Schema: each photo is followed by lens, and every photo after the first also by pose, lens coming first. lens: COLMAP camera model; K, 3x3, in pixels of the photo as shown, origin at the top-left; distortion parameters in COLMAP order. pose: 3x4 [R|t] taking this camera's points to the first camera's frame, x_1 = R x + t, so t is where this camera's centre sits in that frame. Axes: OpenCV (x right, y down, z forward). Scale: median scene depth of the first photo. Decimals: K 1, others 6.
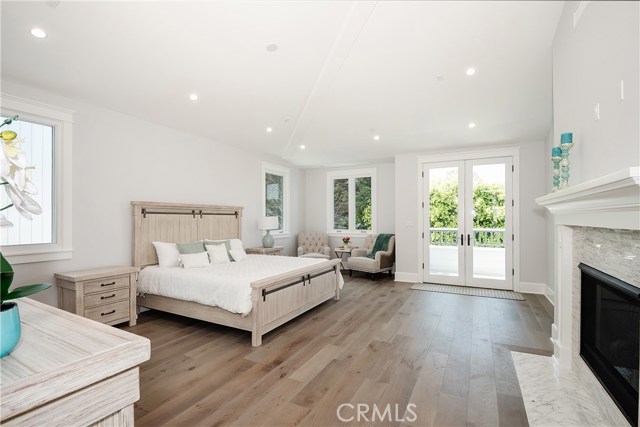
lens RADIAL K [[296.6, 0, 320.0], [0, 296.6, 213.5], [0, 0, 1]] dist [-0.002948, -0.000582]
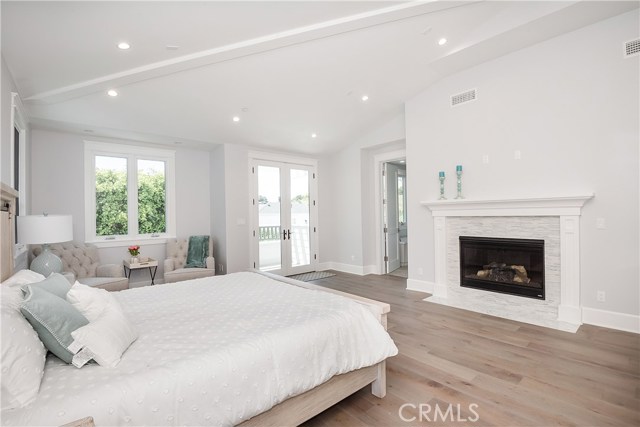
lens RADIAL K [[296.6, 0, 320.0], [0, 296.6, 213.5], [0, 0, 1]] dist [-0.002948, -0.000582]
pose [[0.365217, -0.005338, 0.930907, -0.527411], [0.003732, 0.999984, 0.004270, 0.006019], [-0.930915, 0.001915, 0.365231, 0.501087]]
